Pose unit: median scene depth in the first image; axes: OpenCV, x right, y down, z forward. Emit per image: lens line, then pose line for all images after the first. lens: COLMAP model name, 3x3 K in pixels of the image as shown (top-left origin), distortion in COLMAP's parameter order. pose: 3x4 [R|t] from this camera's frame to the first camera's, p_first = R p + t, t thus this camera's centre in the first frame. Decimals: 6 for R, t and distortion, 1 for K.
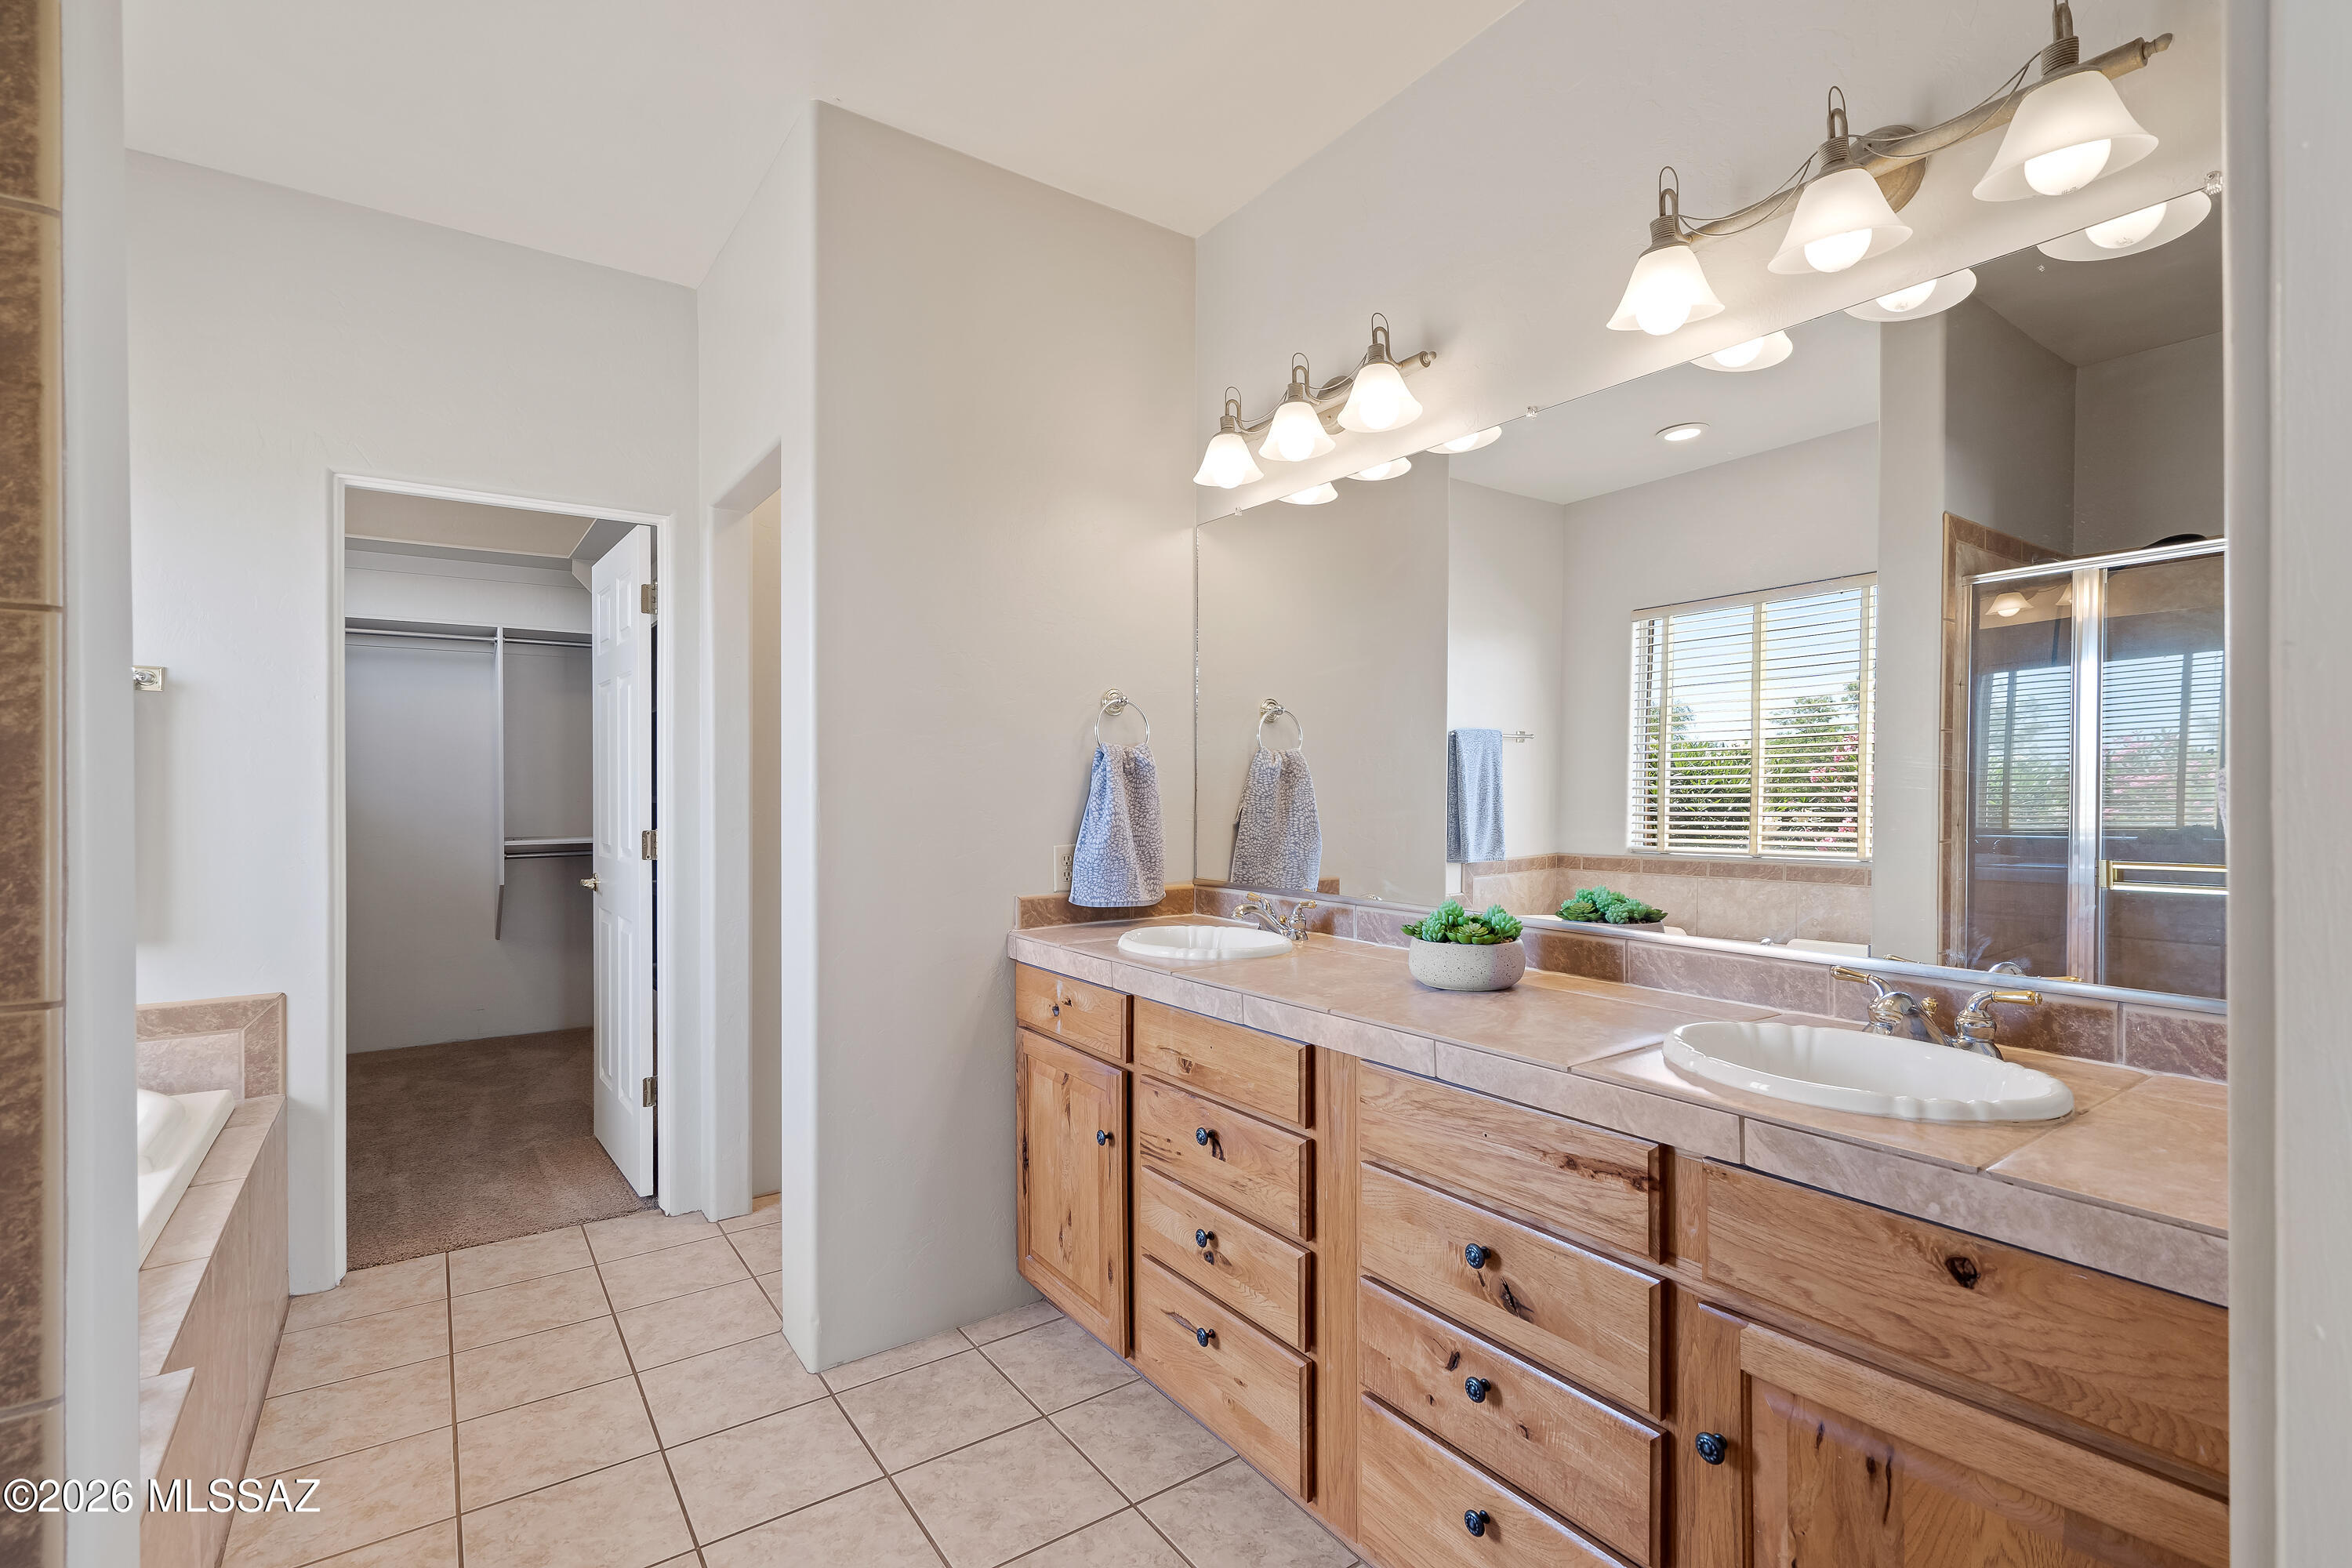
lens RADIAL K [[1093.1, 0, 1179.2], [0, 1093.1, 786.4], [0, 0, 1]] dist [-0.008424, 0.002514]
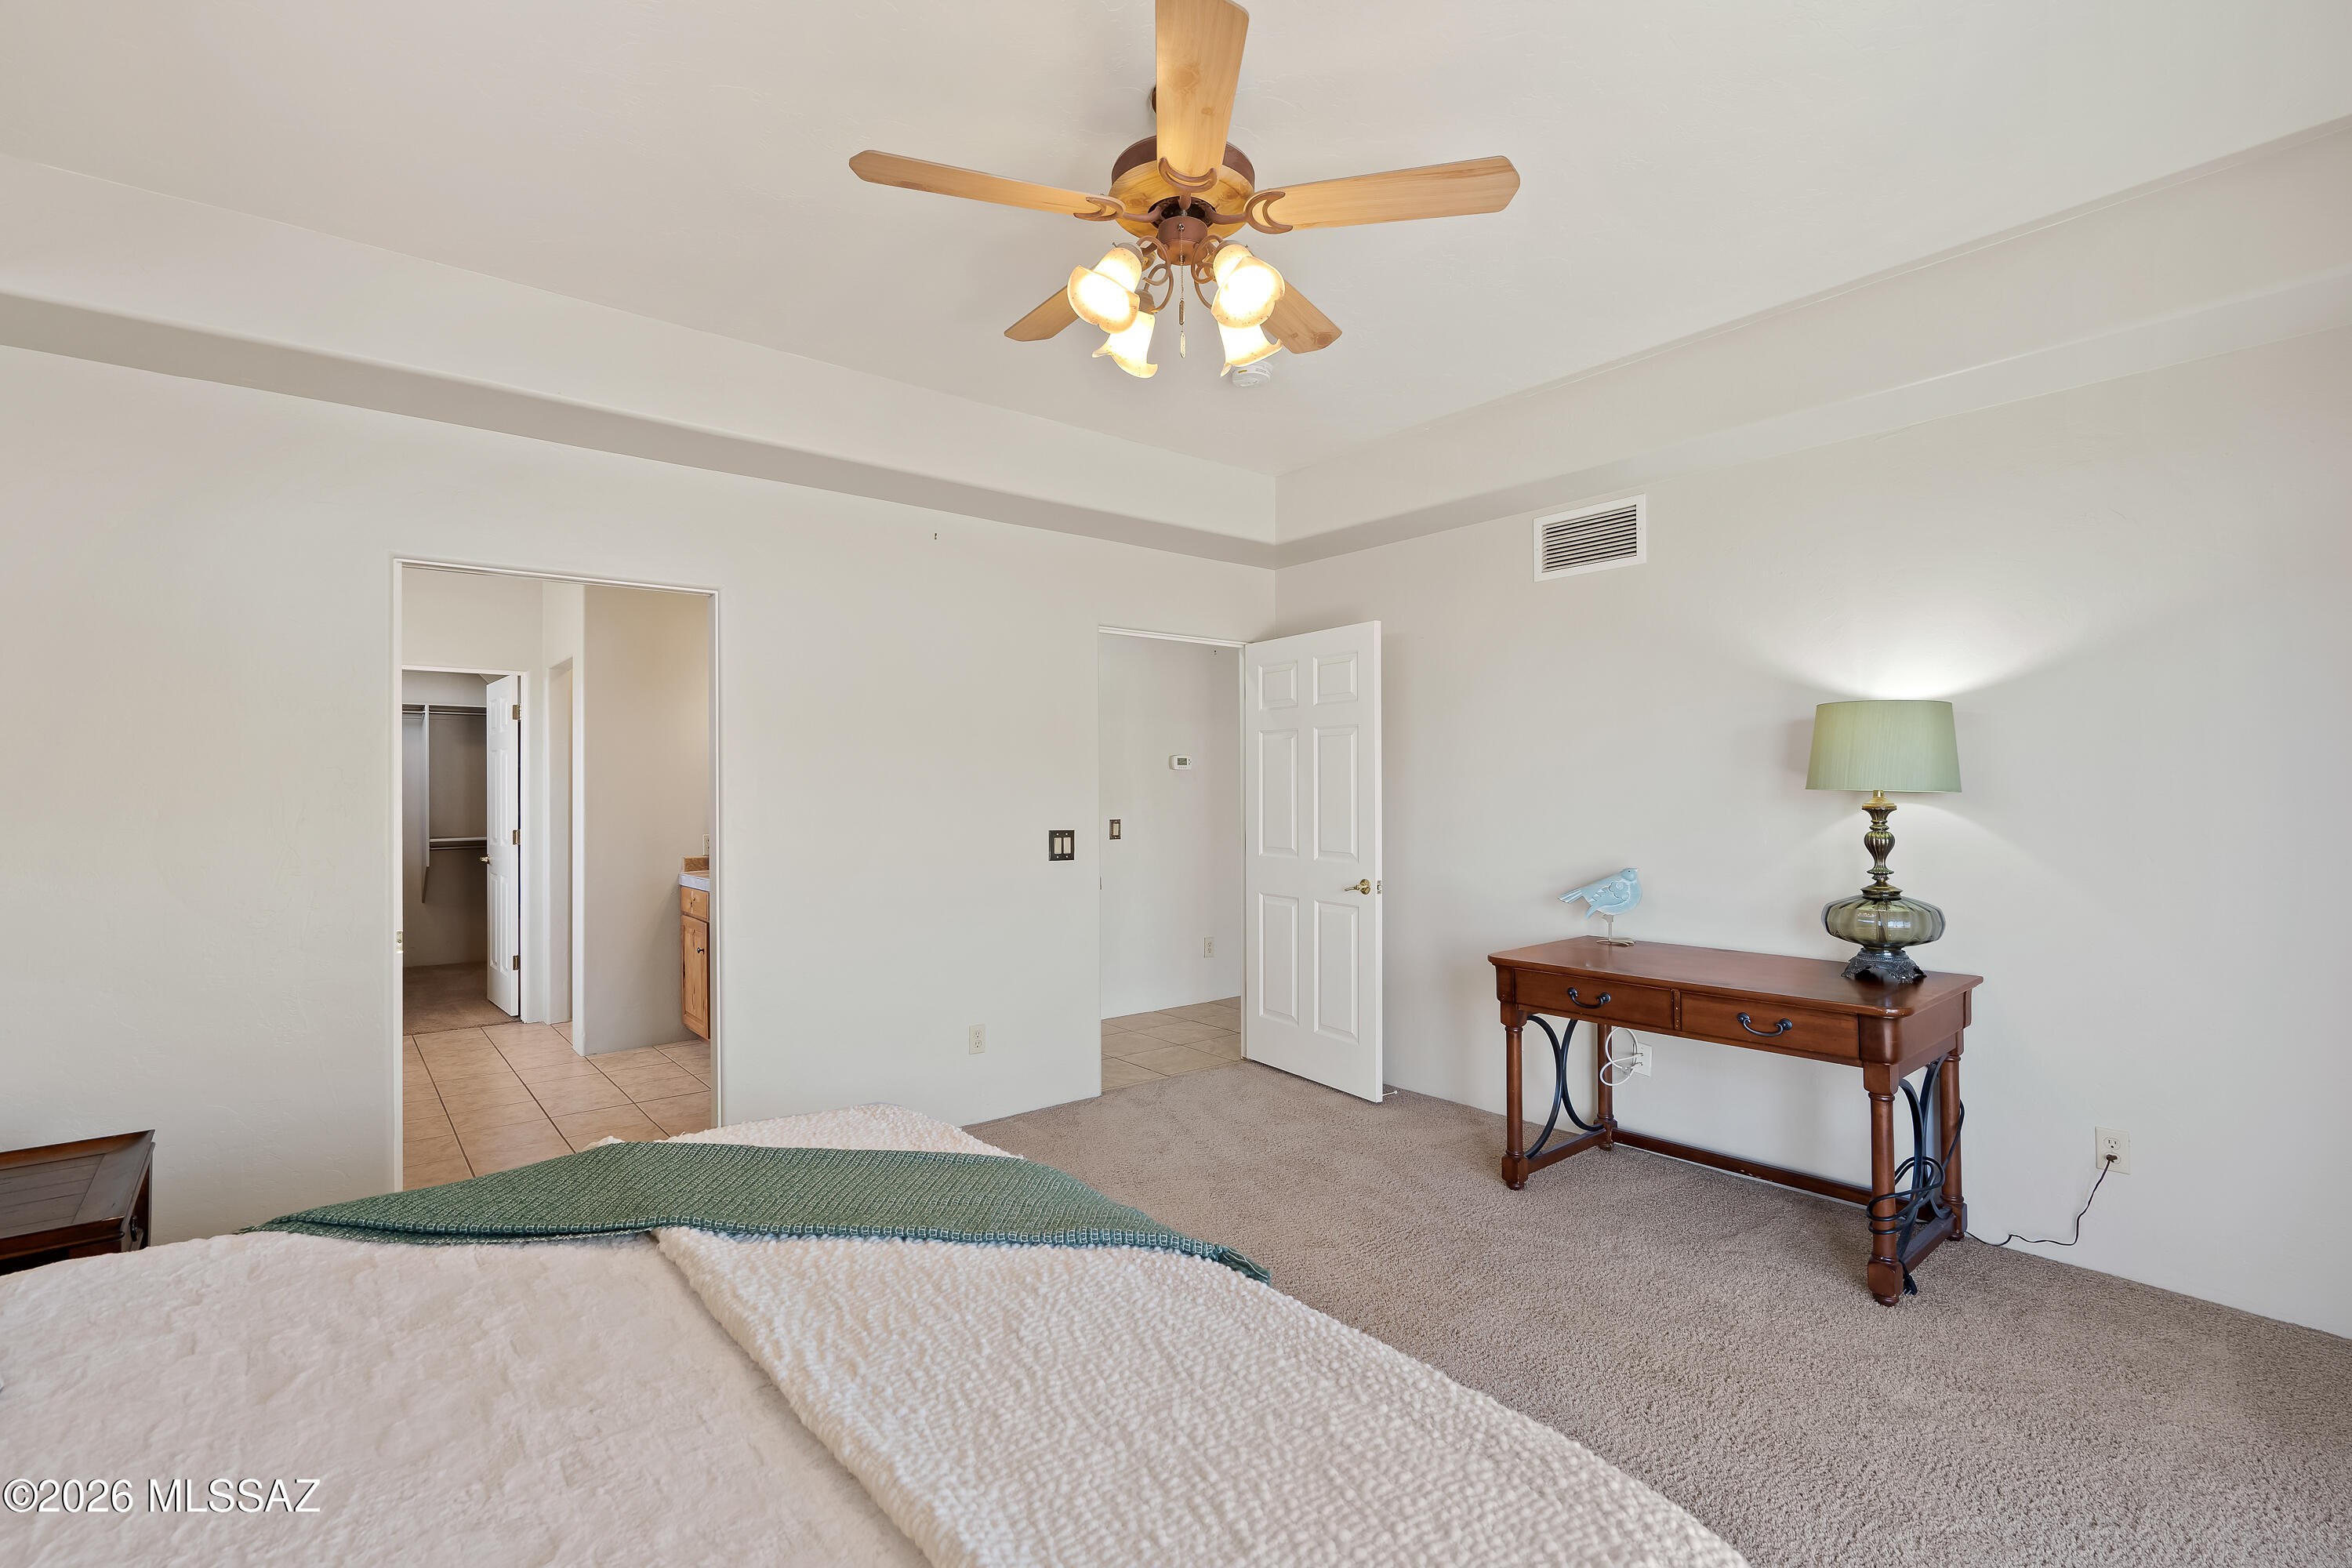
lens RADIAL K [[1093.1, 0, 1178.2], [0, 1093.1, 791.1], [0, 0, 1]] dist [-0.008424, 0.002514]
pose [[0.997679, -0.002596, 0.068046, 0.466445], [0.002778, 0.999993, -0.002580, -0.016174], [-0.068039, 0.002764, 0.997679, -0.850429]]
